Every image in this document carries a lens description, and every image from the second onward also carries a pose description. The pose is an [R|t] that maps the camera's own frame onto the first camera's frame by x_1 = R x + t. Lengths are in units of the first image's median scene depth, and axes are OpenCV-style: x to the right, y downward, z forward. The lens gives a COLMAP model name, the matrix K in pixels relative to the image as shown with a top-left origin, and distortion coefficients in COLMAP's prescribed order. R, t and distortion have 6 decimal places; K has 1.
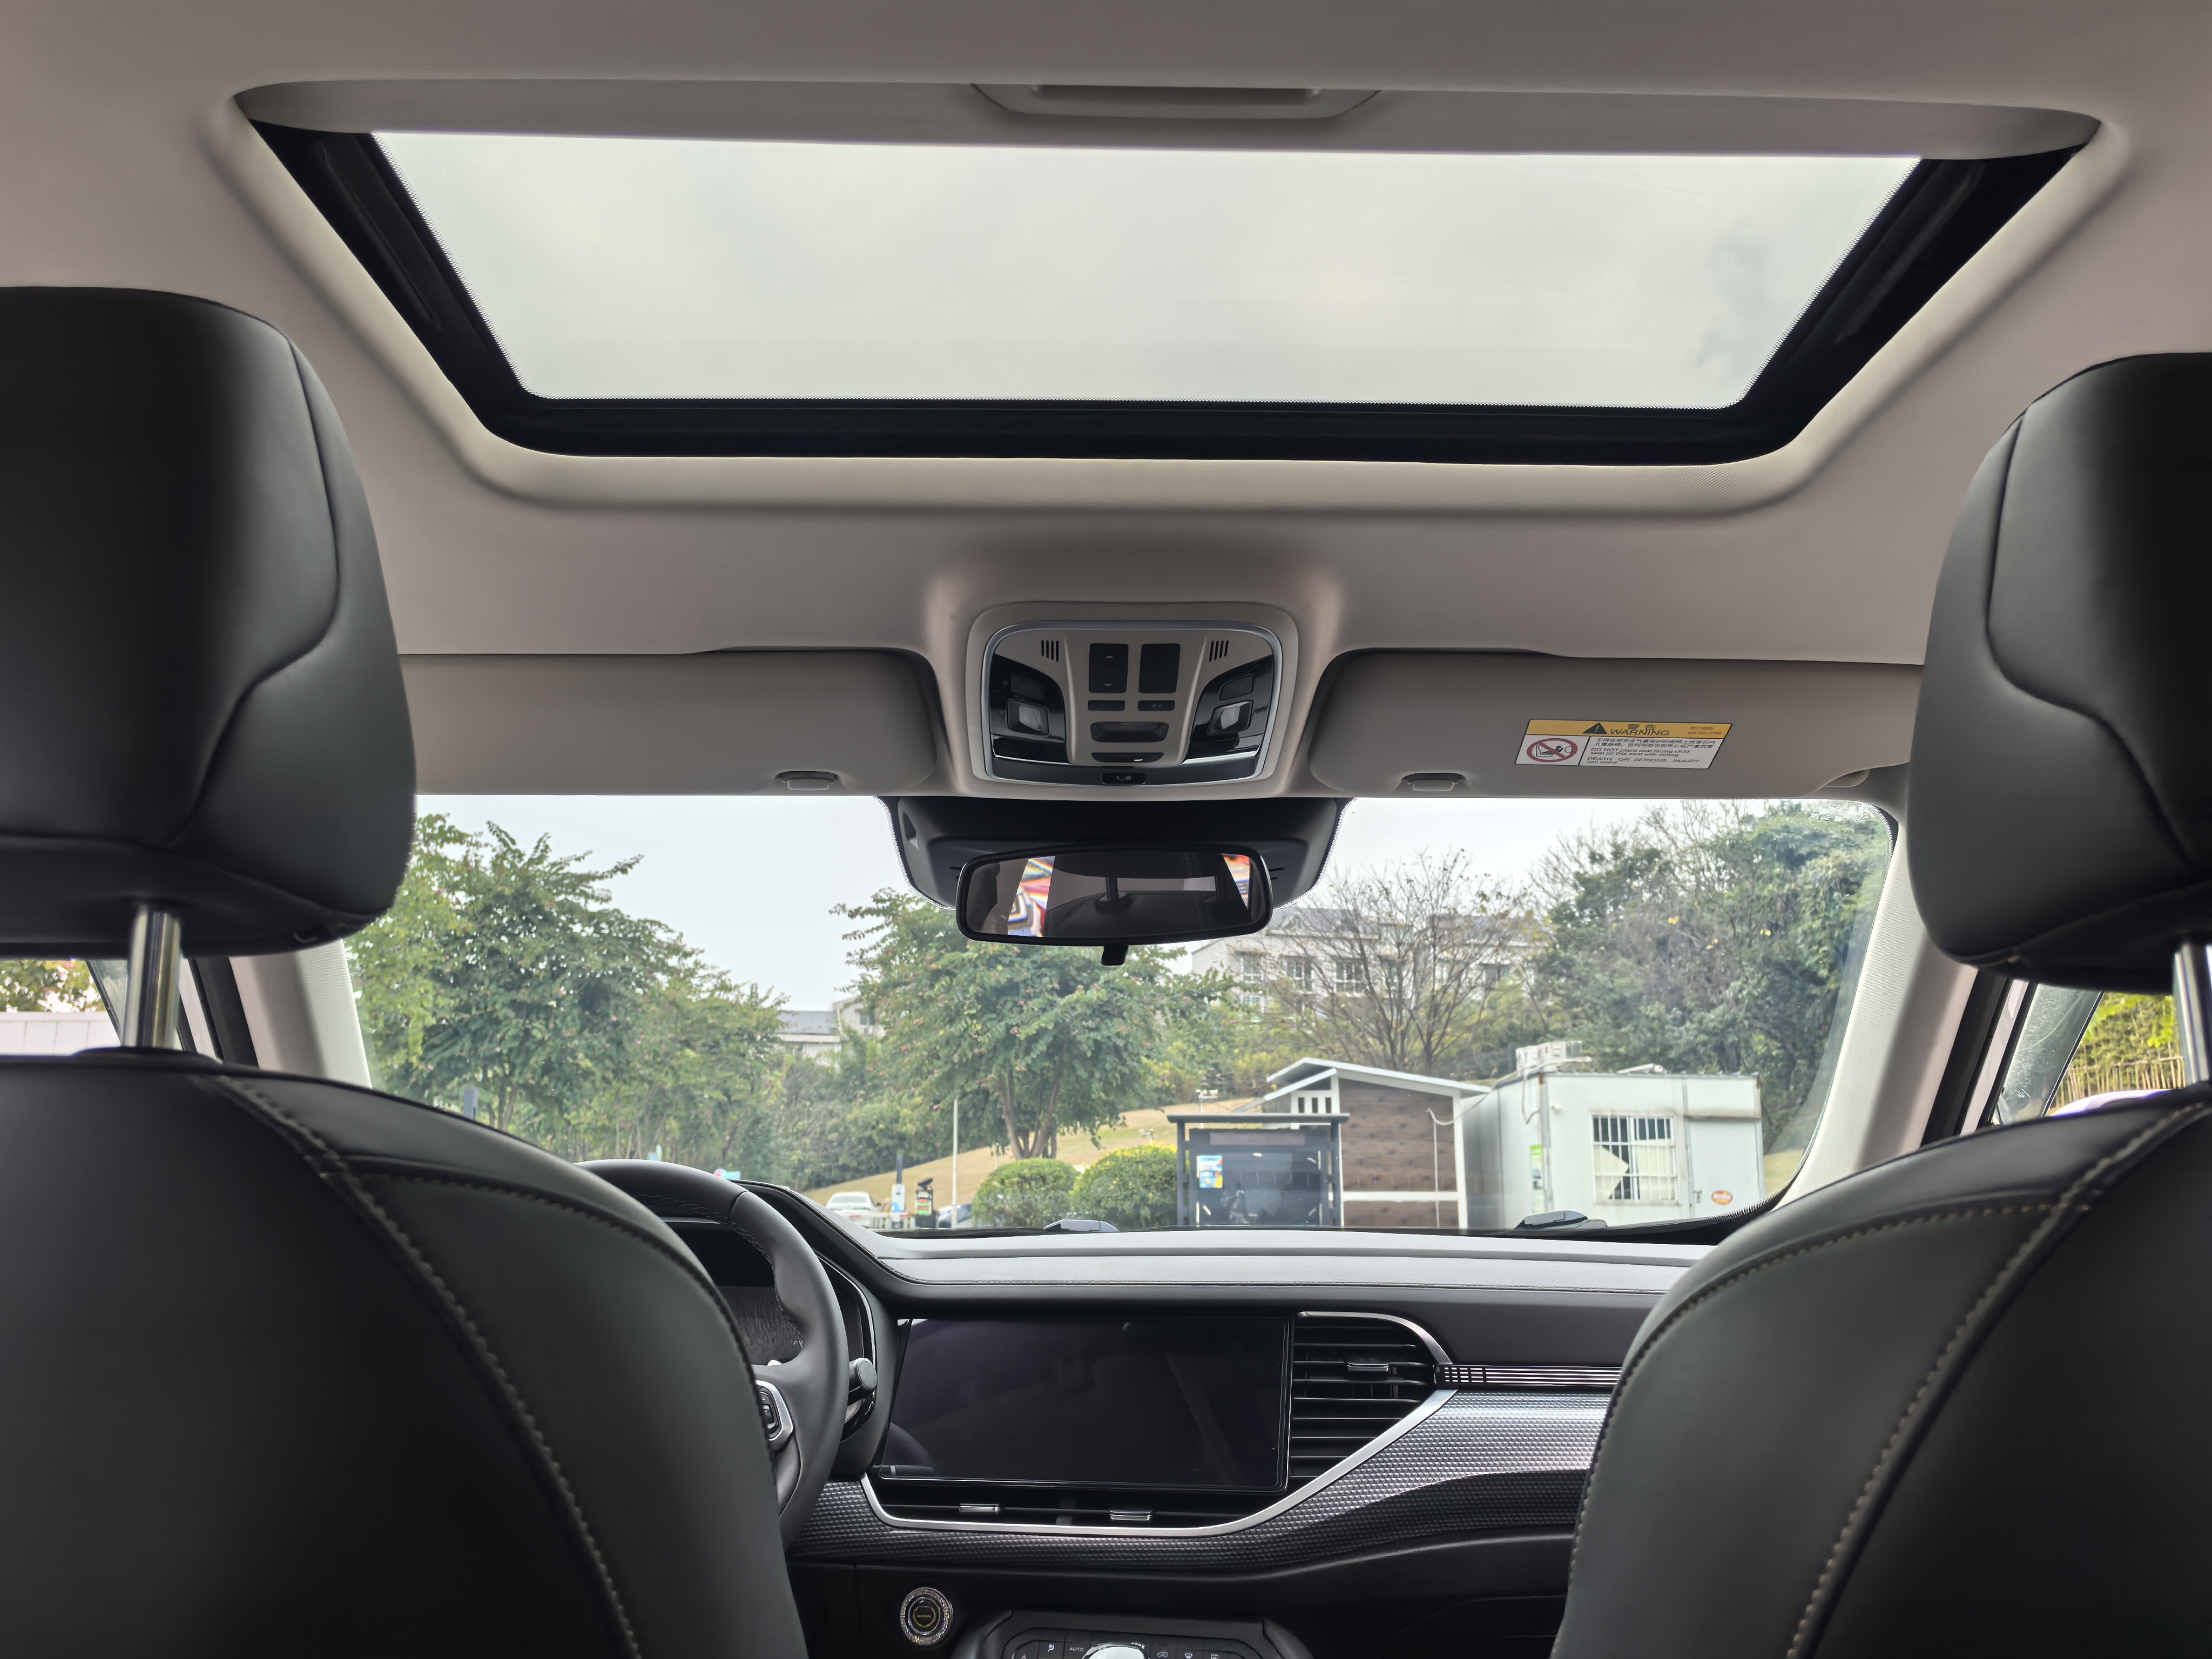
lens RADIAL K [[1757.8, 0, 1106.0], [0, 1757.8, 829.5], [0, 0, 1]] dist [0.104622, -0.159843]
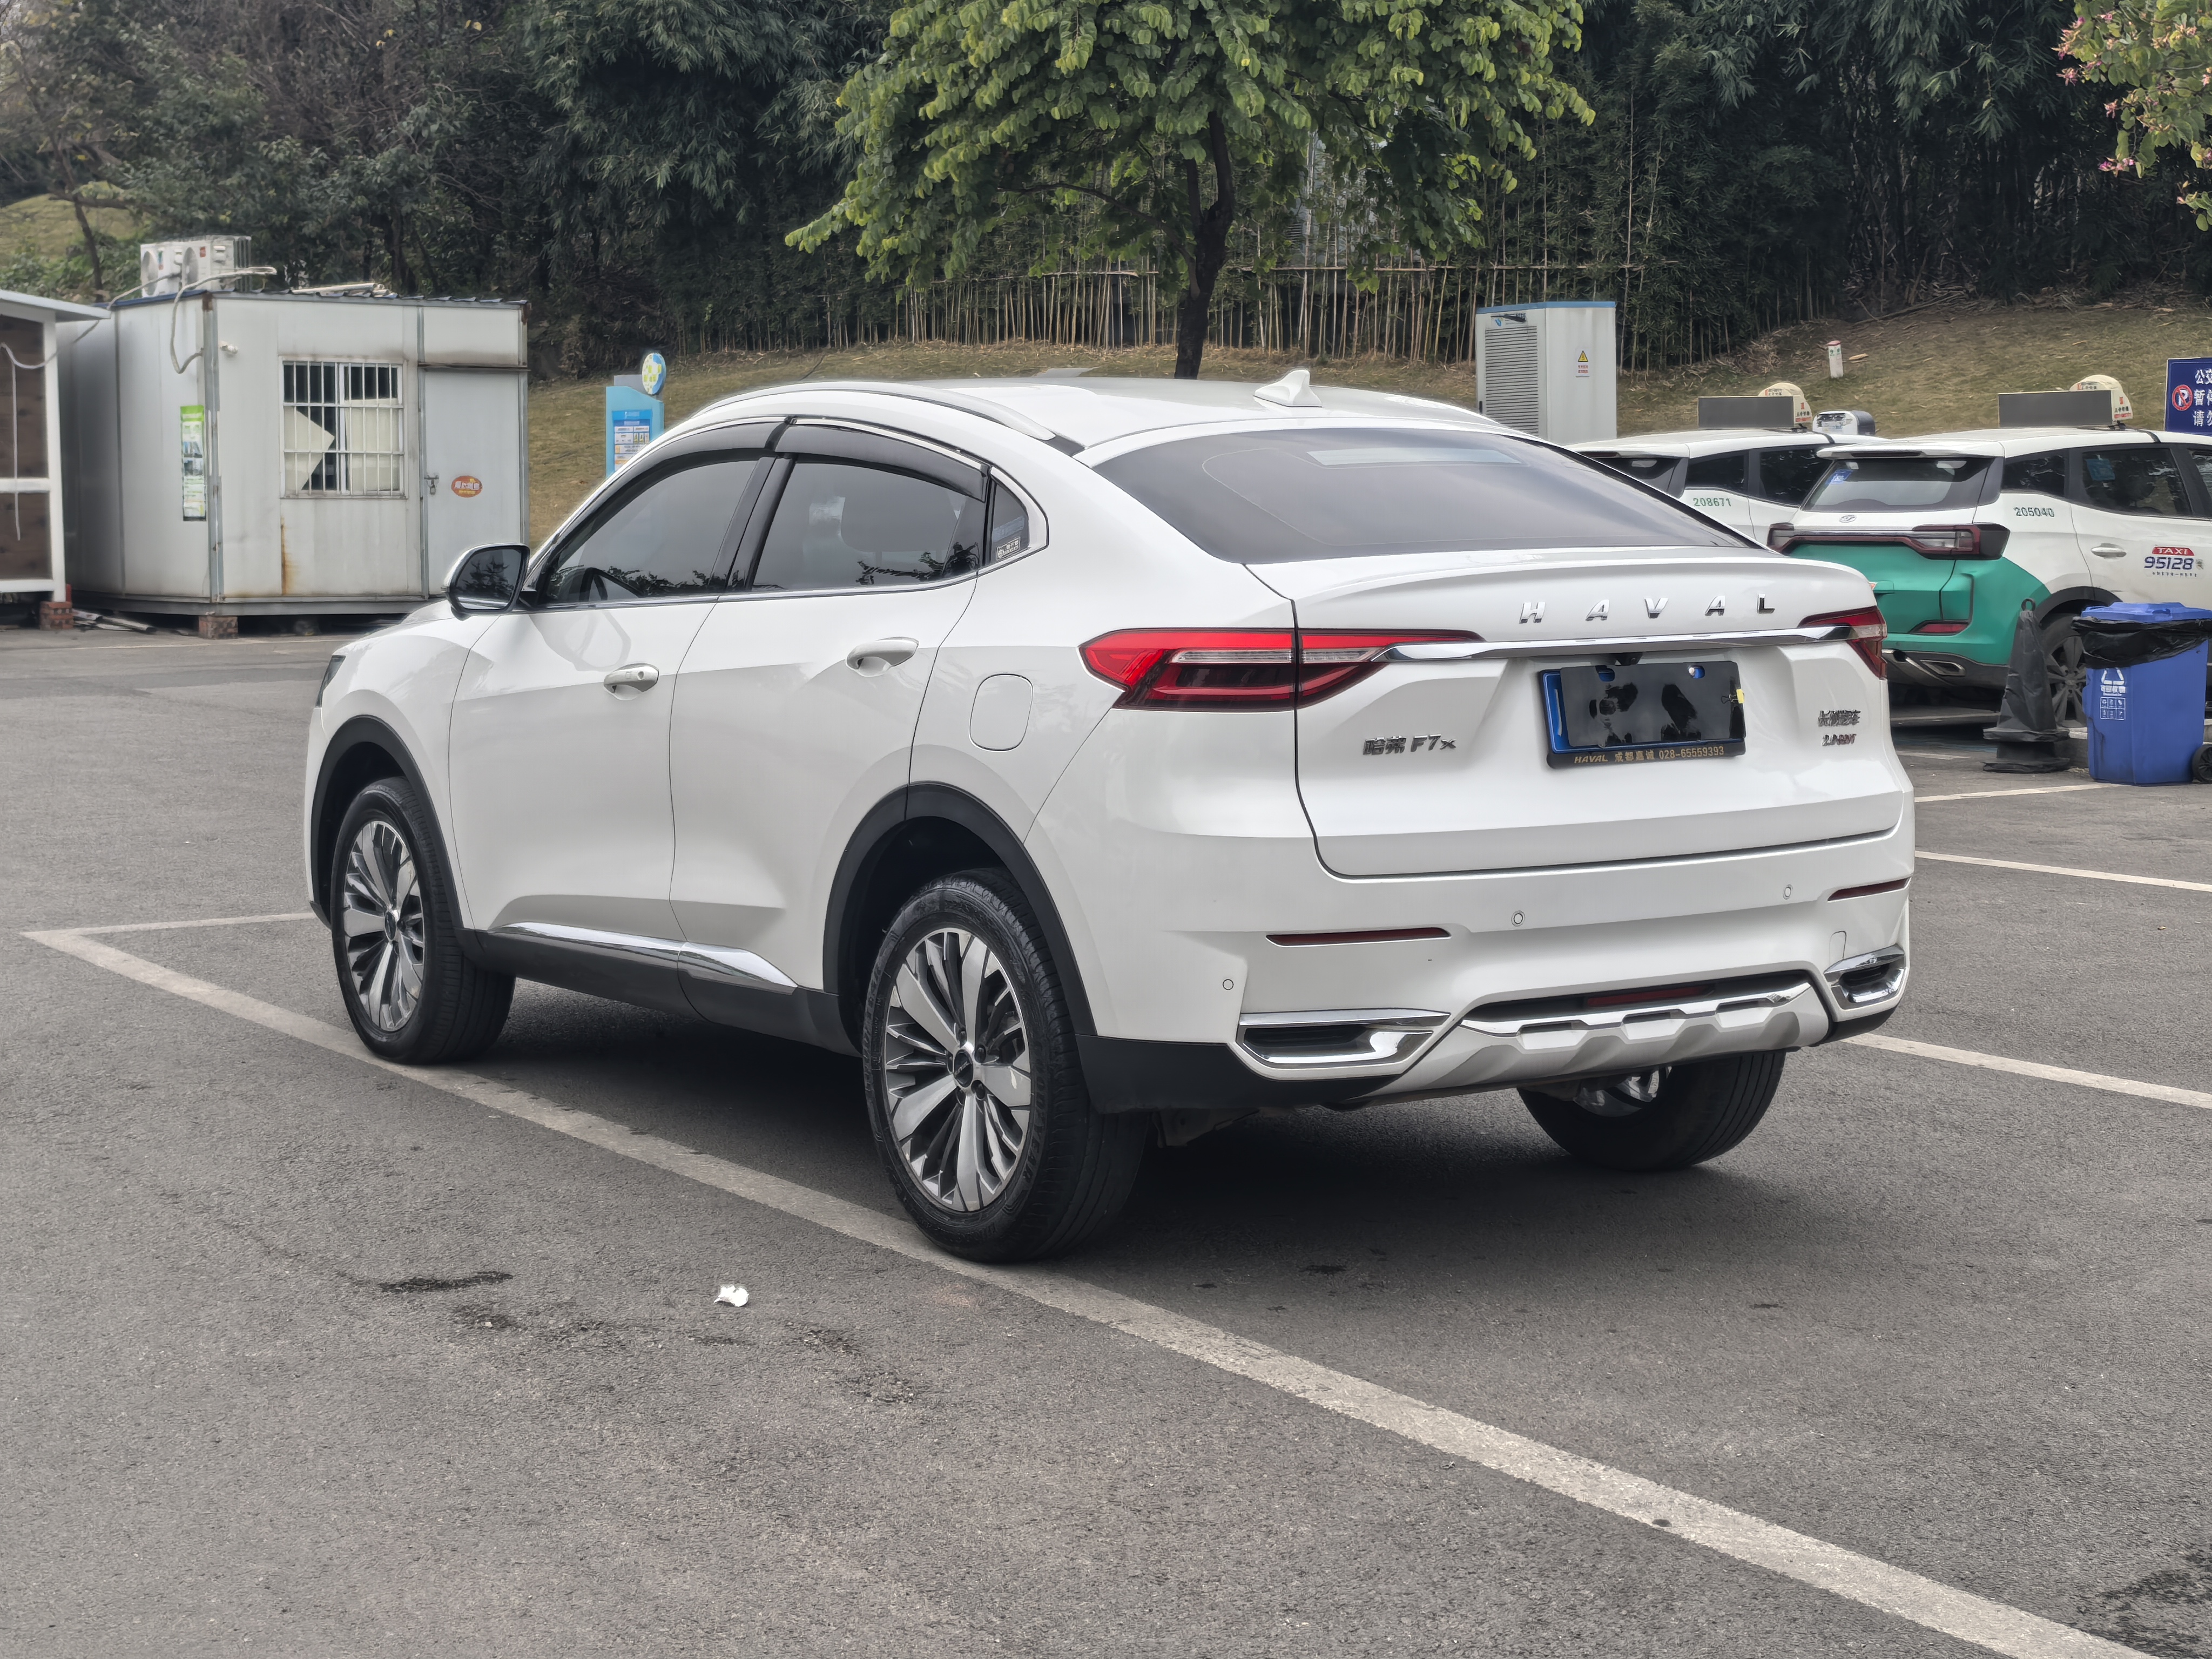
lens RADIAL K [[3682.1, 0, 1178.3], [0, 3682.1, 828.3], [0, 0, 1]] dist [0.091175, -0.058838]
pose [[0.836366, -0.055340, 0.545371, -0.141487], [-0.112180, 0.956557, 0.269099, -0.053679], [-0.536571, -0.286245, 0.793824, -0.207545]]
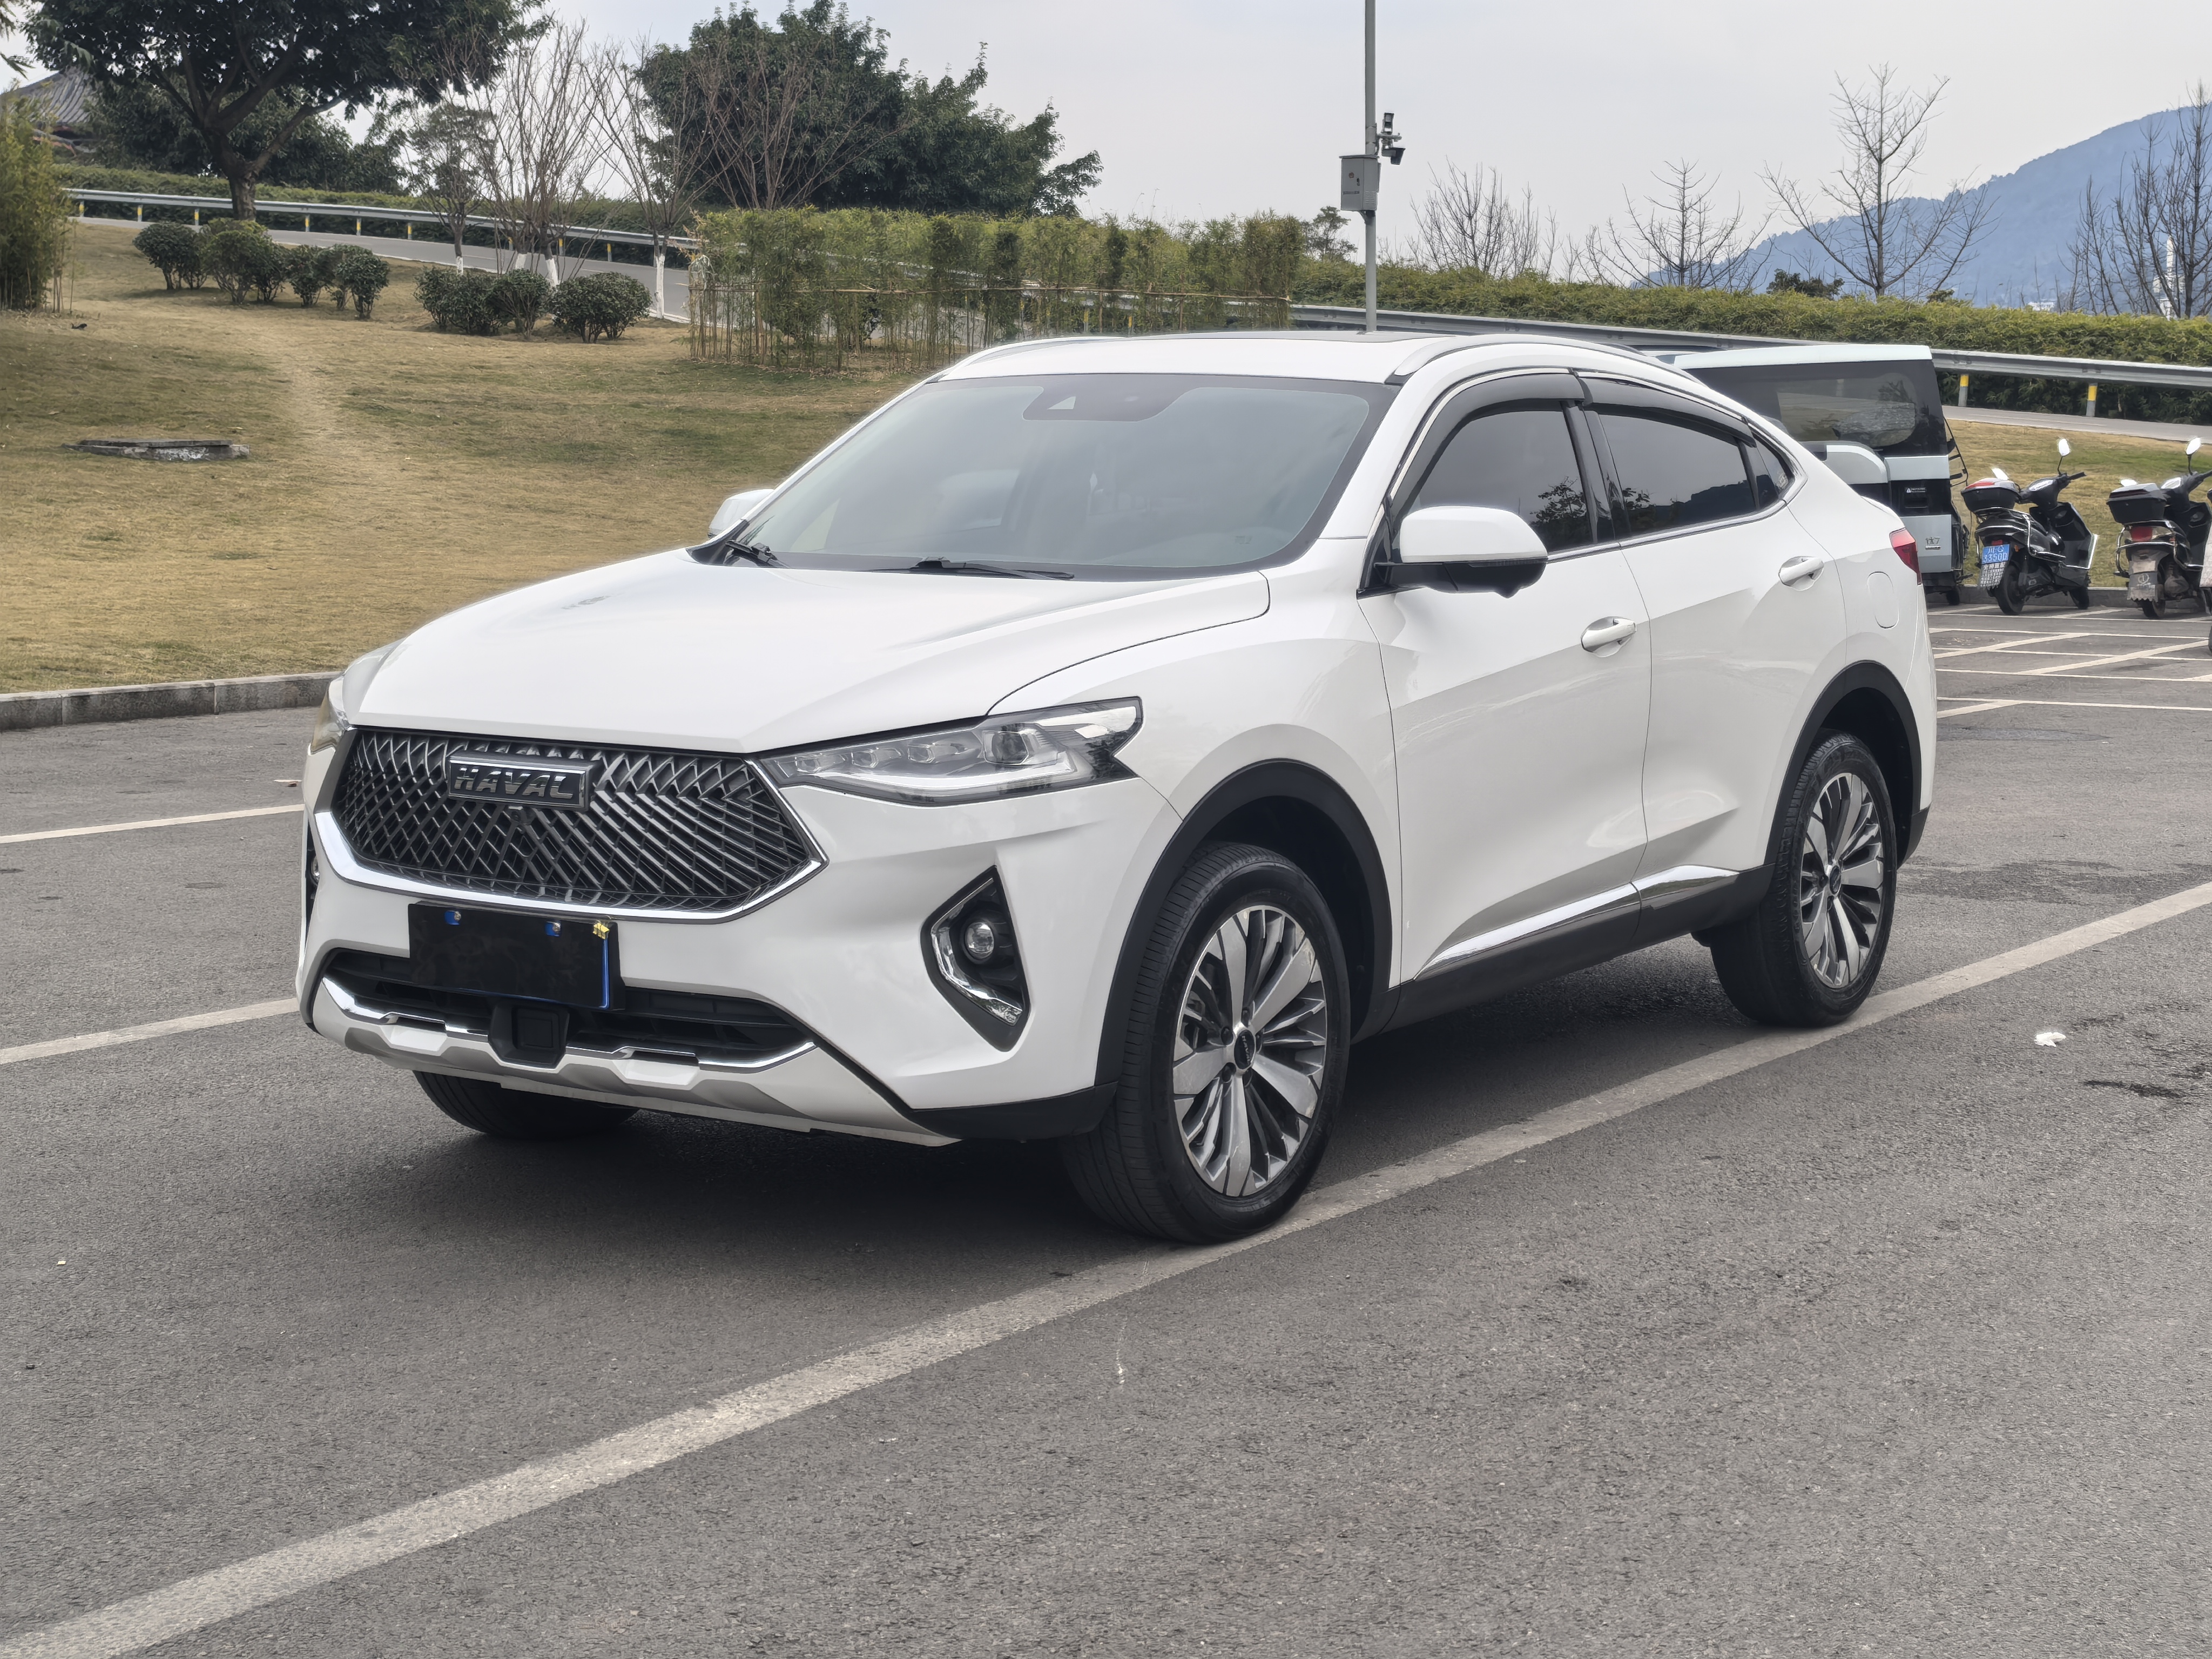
lens RADIAL K [[3524.3, 0, 1106.0], [0, 3524.3, 829.5], [0, 0, 1]] dist [0.236985, 0.032126]
pose [[-0.806902, -0.070613, 0.586449, -0.149703], [-0.121857, 0.991372, -0.048296, 0.062871], [-0.577979, -0.110433, -0.808545, 0.348552]]
